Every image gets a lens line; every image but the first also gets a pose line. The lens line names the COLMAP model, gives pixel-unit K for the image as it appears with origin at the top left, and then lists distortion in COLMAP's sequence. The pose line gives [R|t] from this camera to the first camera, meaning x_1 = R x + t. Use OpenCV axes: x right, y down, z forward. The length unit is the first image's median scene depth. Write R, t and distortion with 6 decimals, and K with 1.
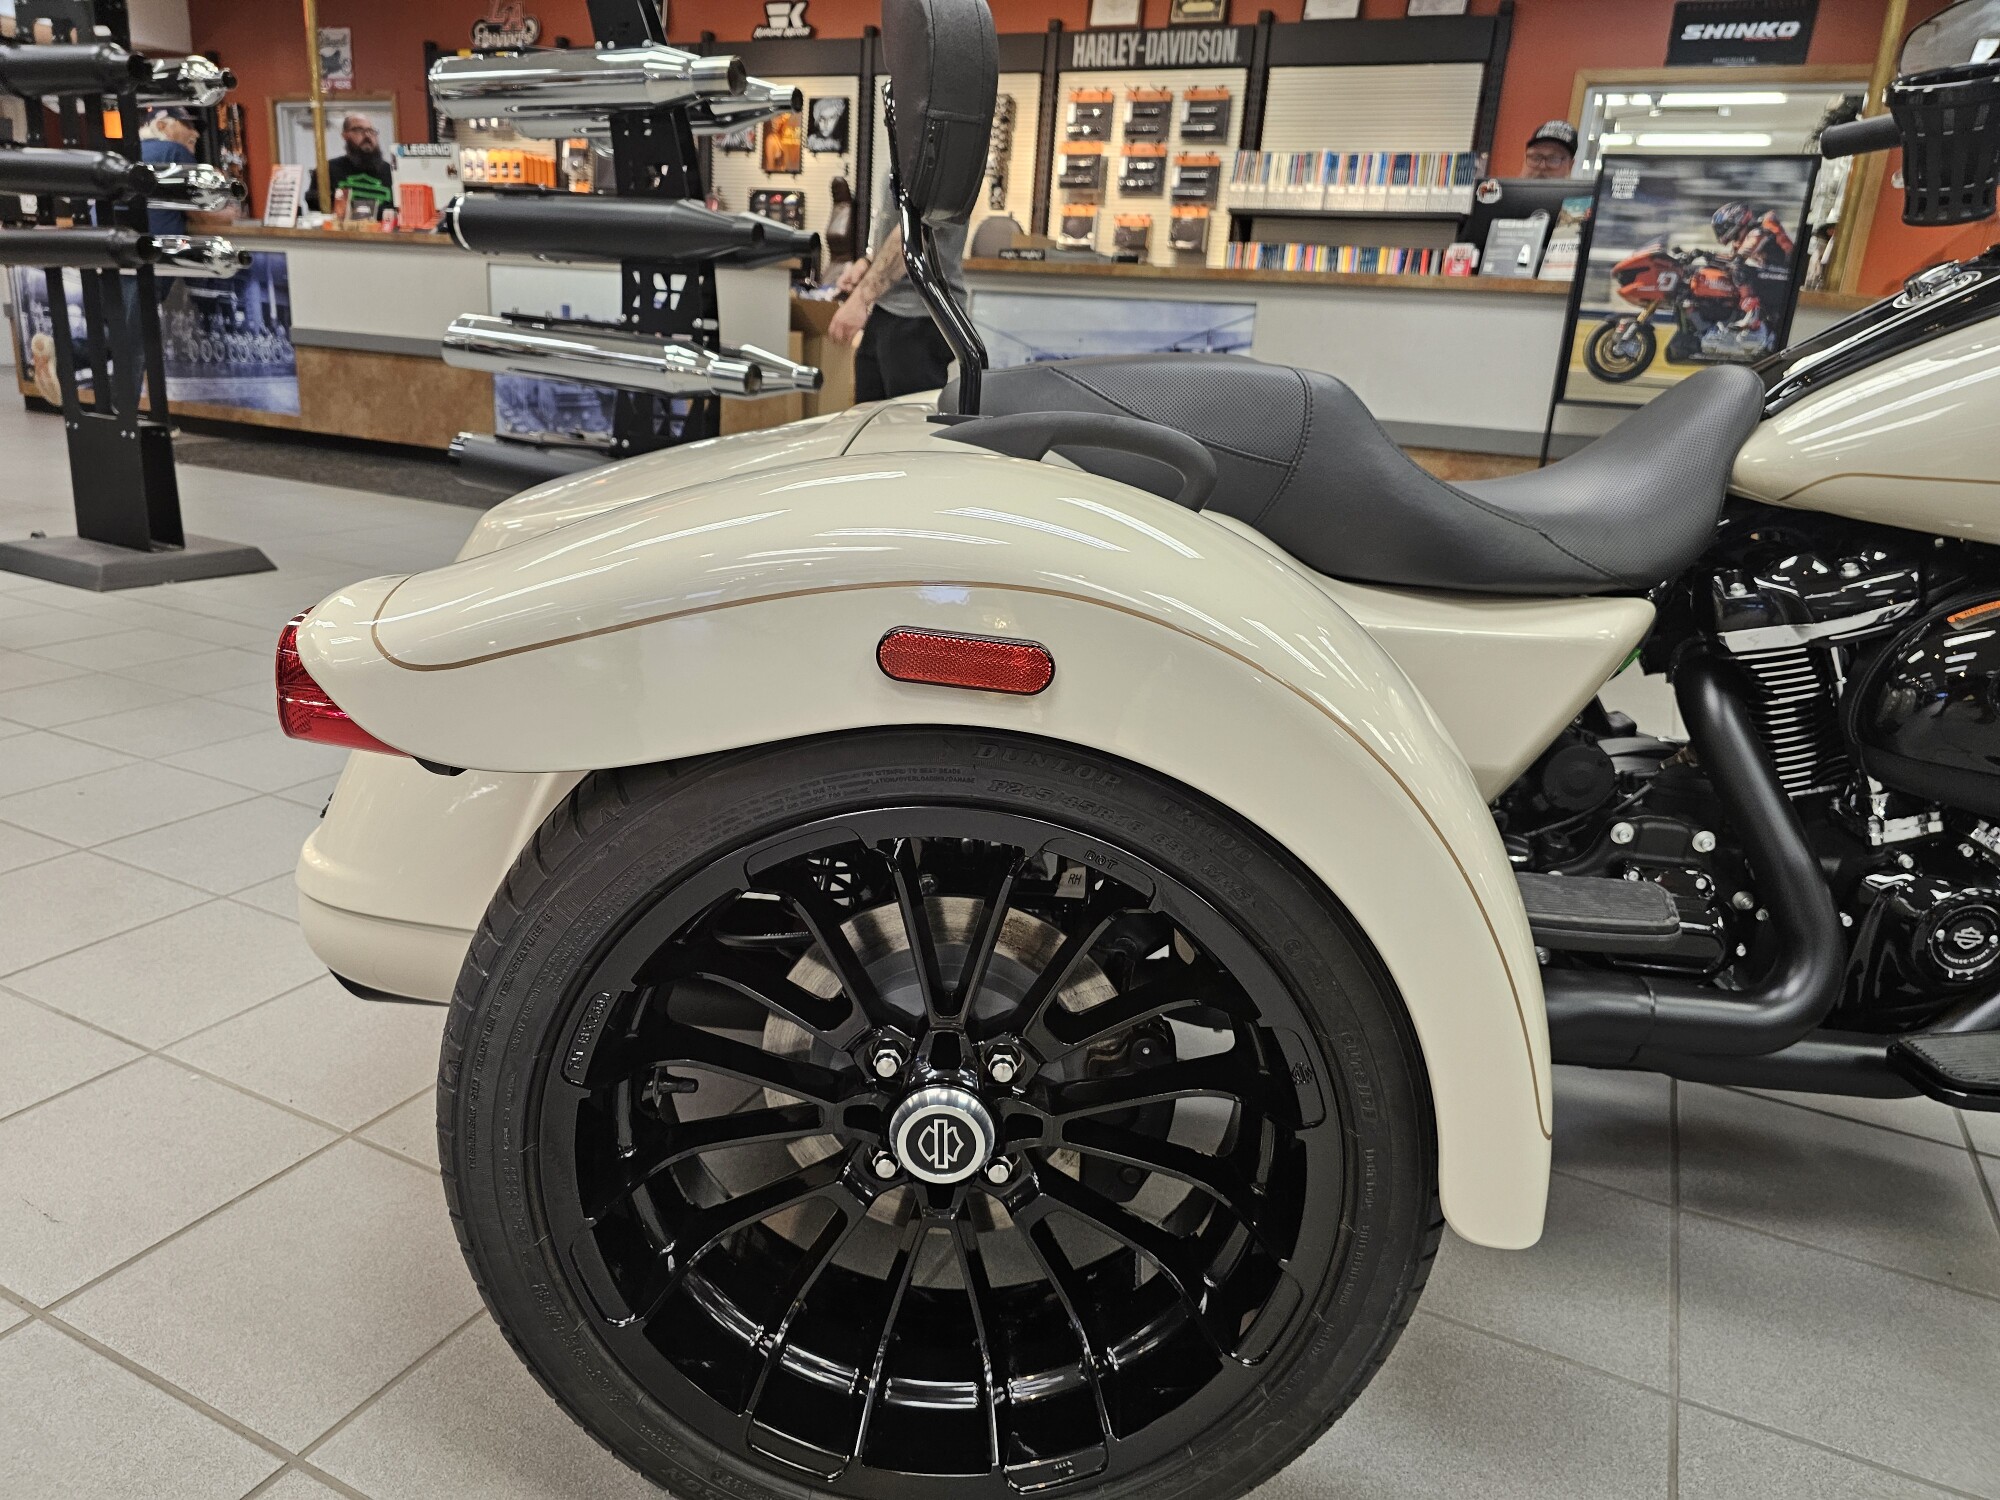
lens RADIAL K [[1335.6, 0, 973.3], [0, 1335.6, 752.5], [0, 0, 1]] dist [0.033057, -0.034497]
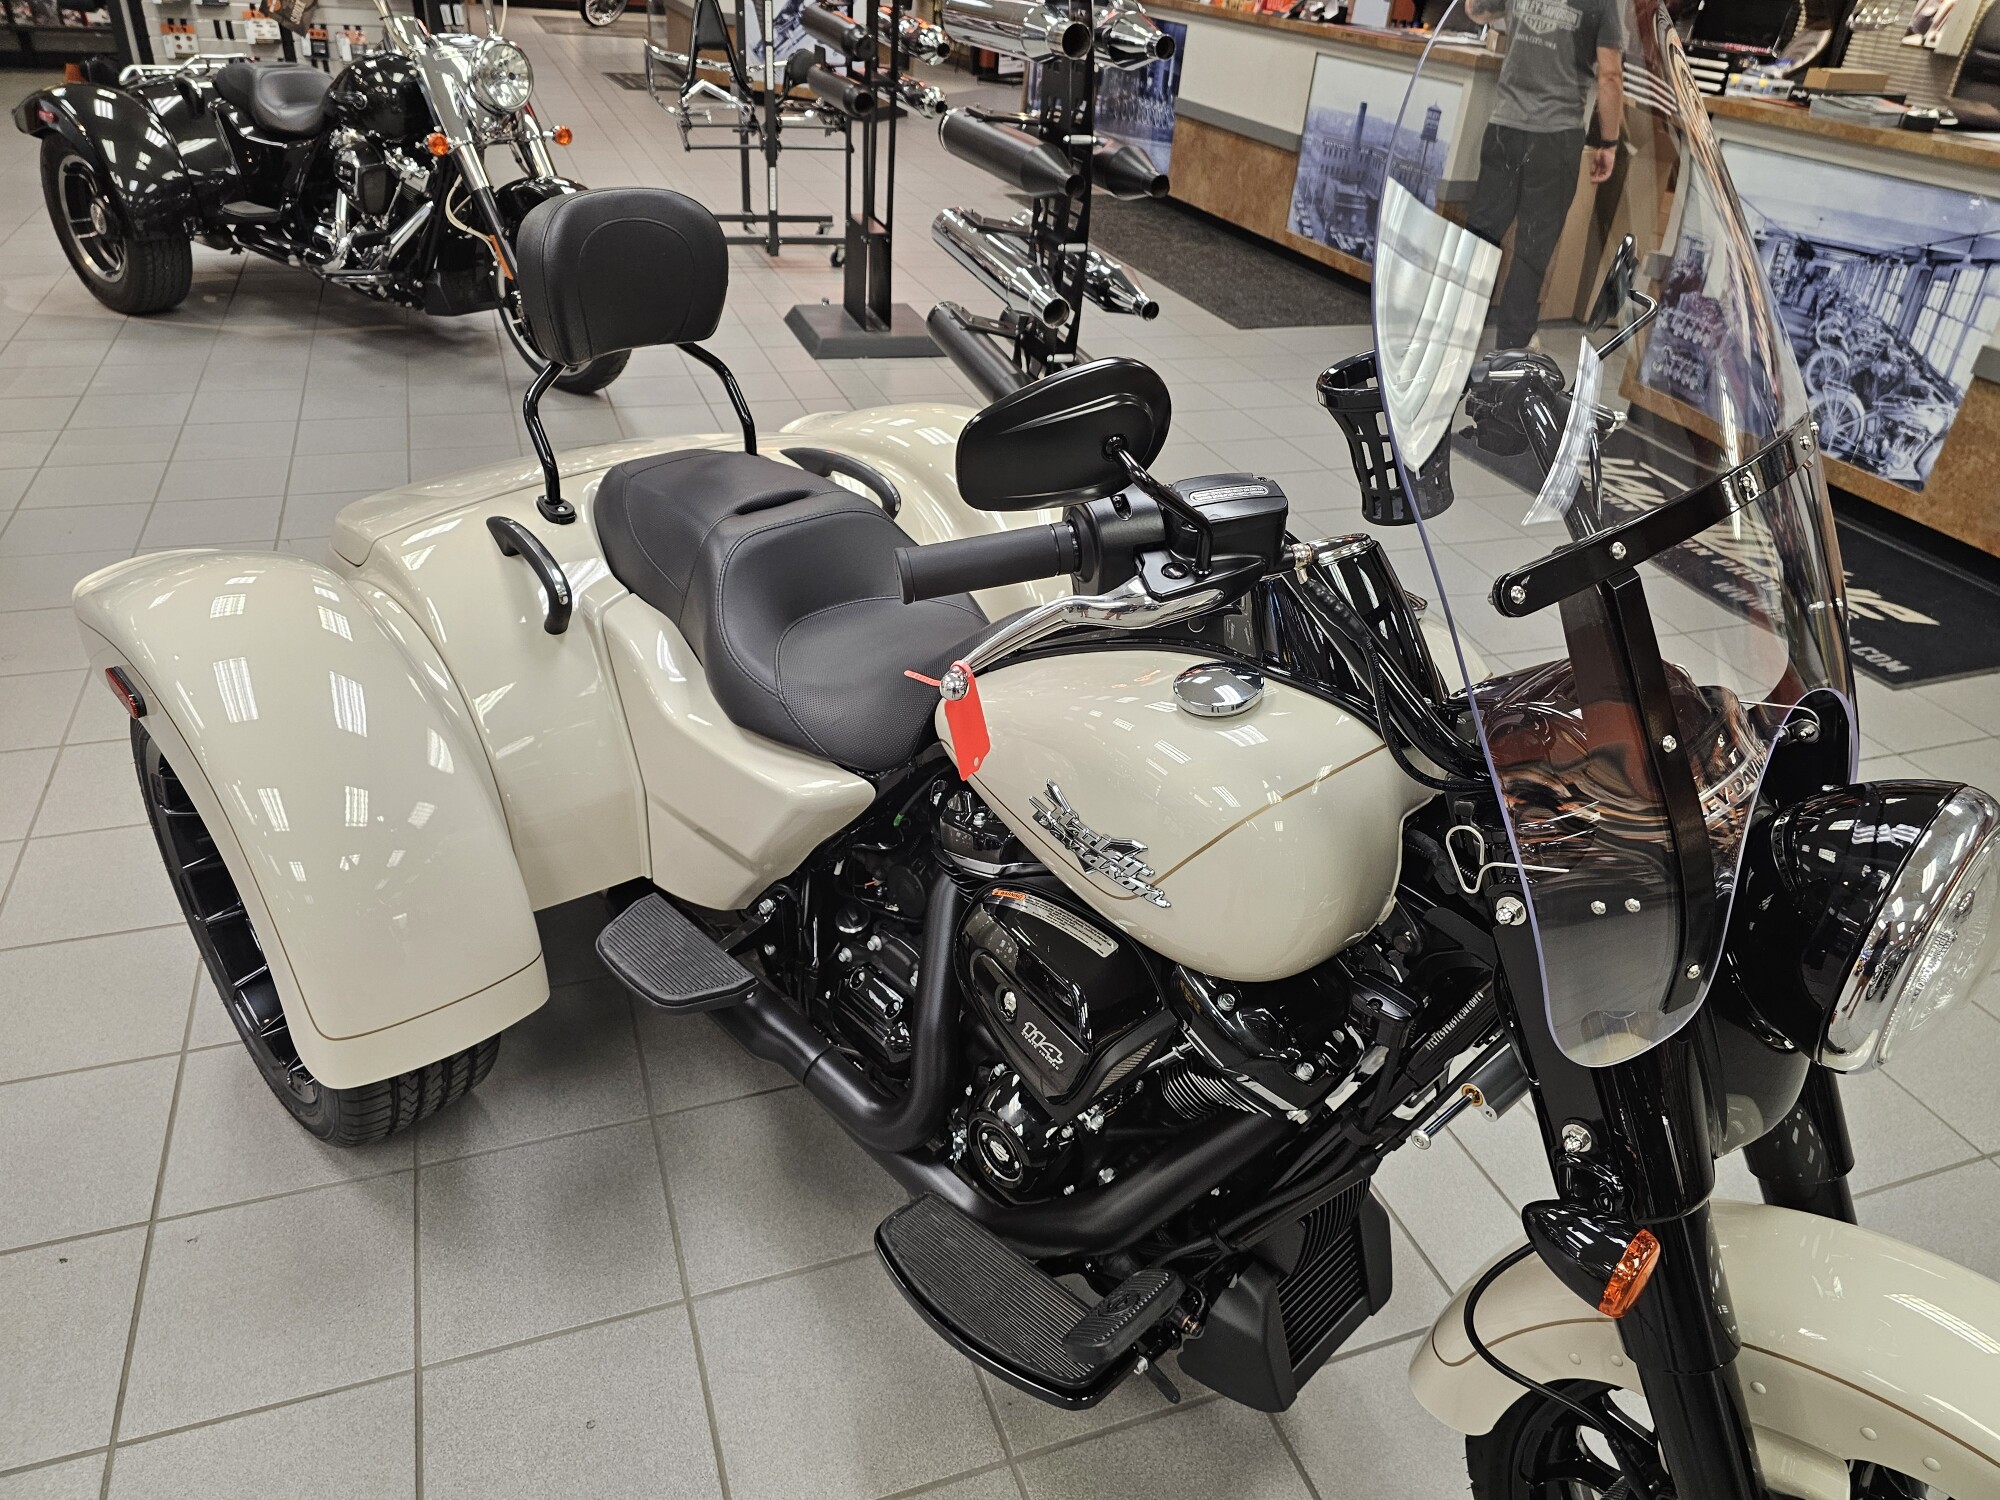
lens RADIAL K [[1325.8, 0, 1016.1], [0, 1325.8, 744.9], [0, 0, 1]] dist [0.038769, -0.033759]
pose [[0.735040, 0.353170, -0.578780, 0.235870], [-0.232429, 0.933154, 0.274228, -0.091951], [0.636940, -0.067043, 0.767993, 0.031032]]
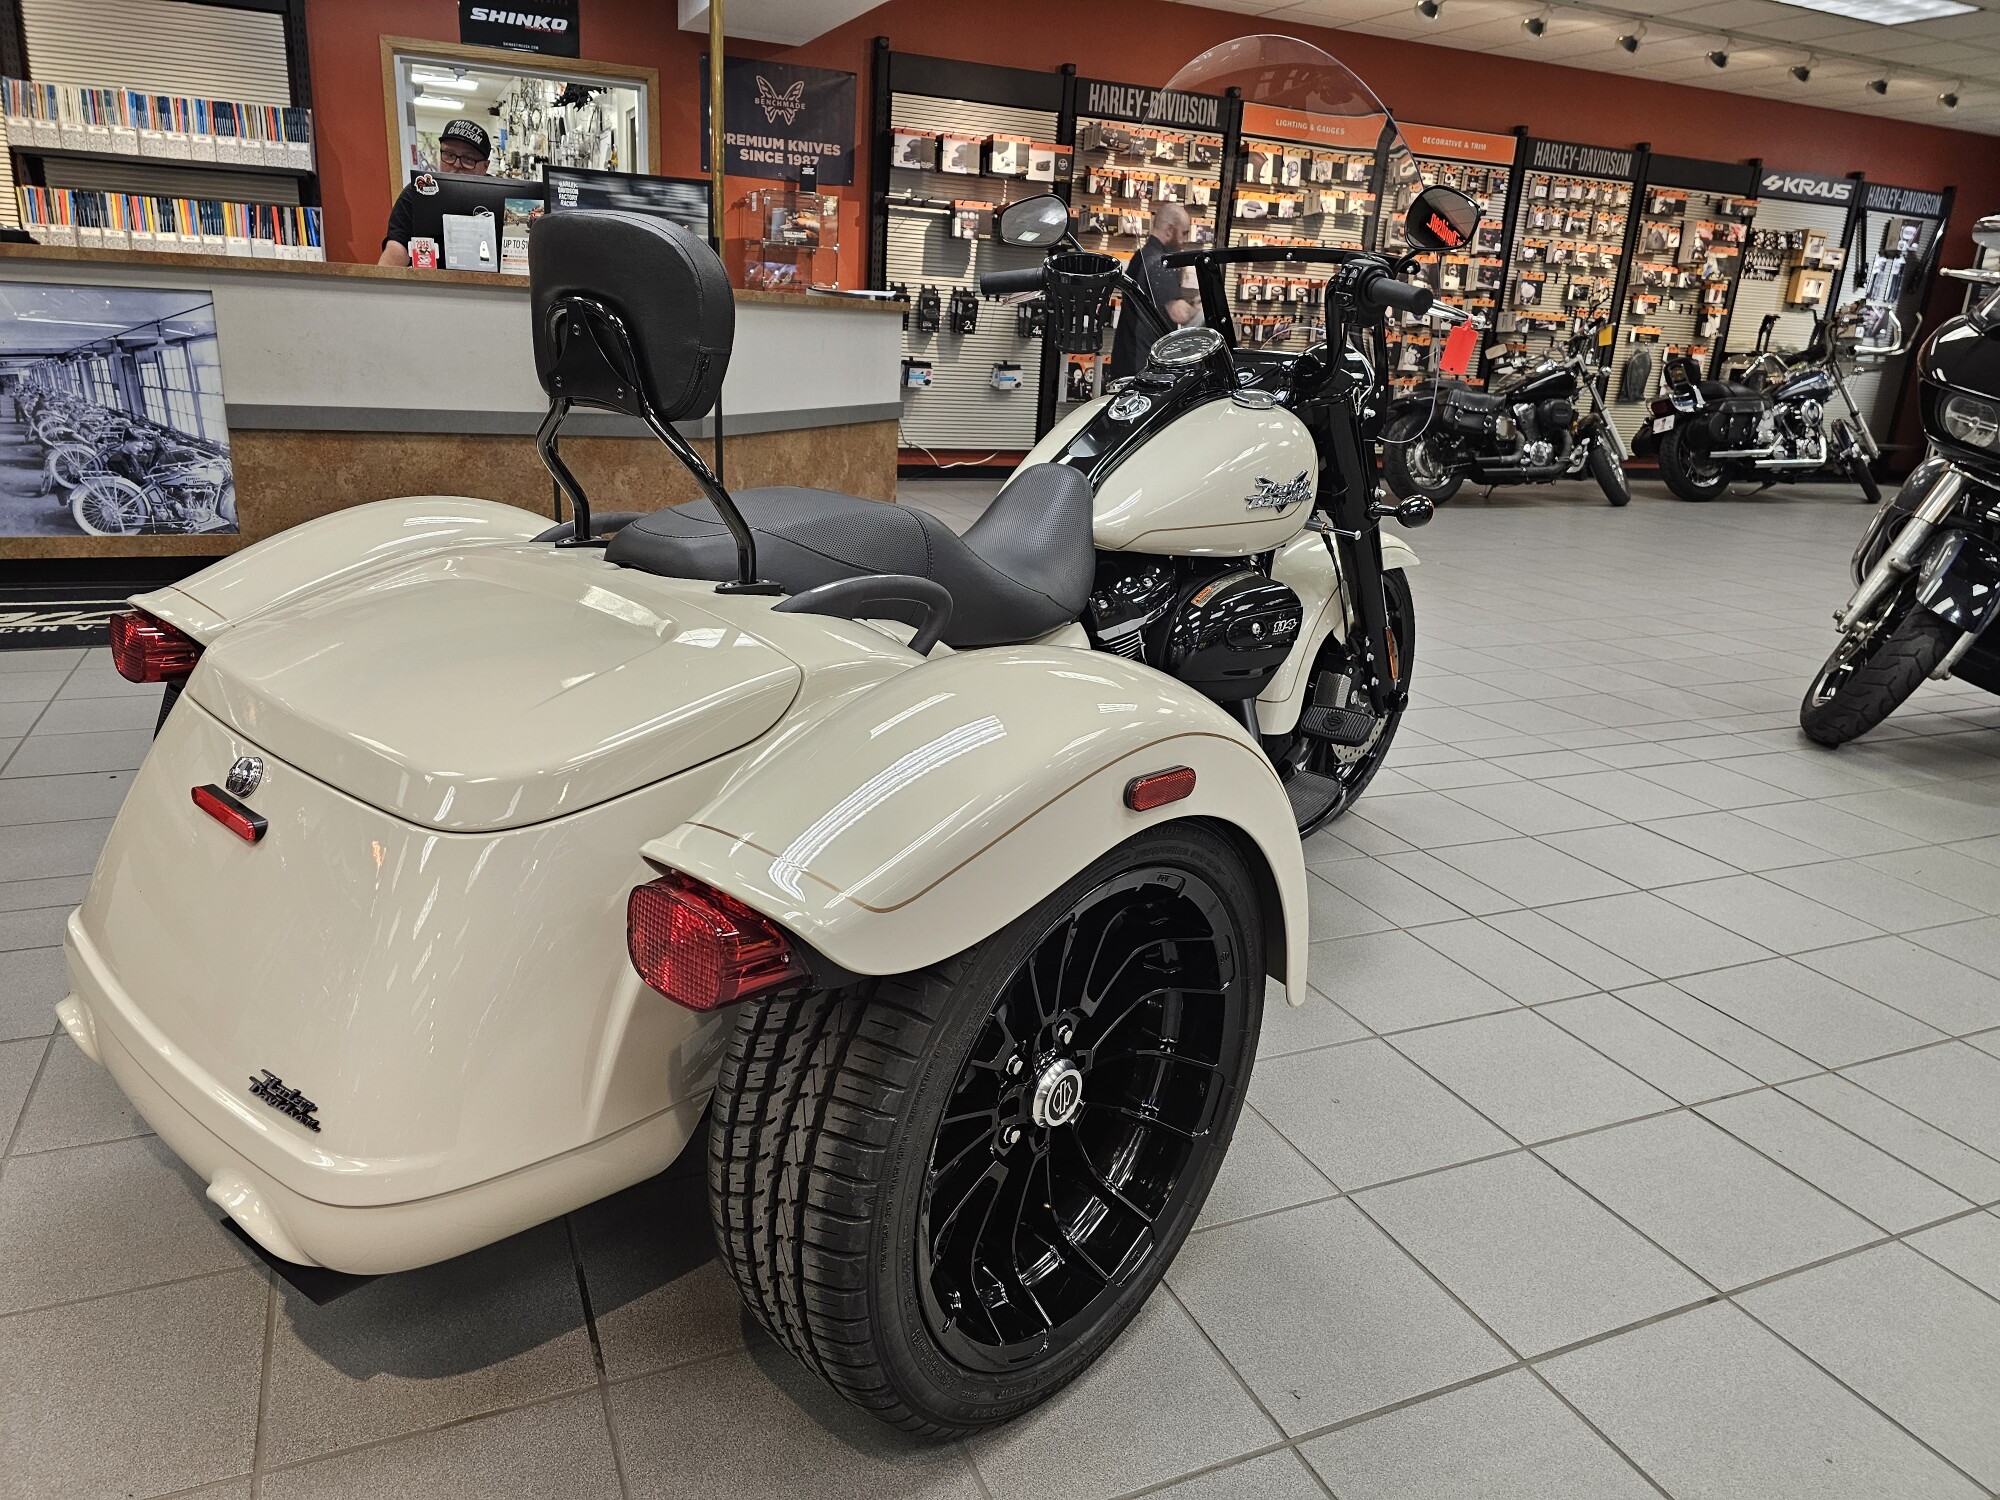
lens RADIAL K [[1340.5, 0, 970.9], [0, 1340.5, 734.3], [0, 0, 1]] dist [0.022358, -0.026552]
pose [[0.647969, -0.250046, 0.719453, -0.139293], [0.213783, 0.966314, 0.143301, -0.043803], [-0.731049, 0.060952, 0.679597, 0.003752]]
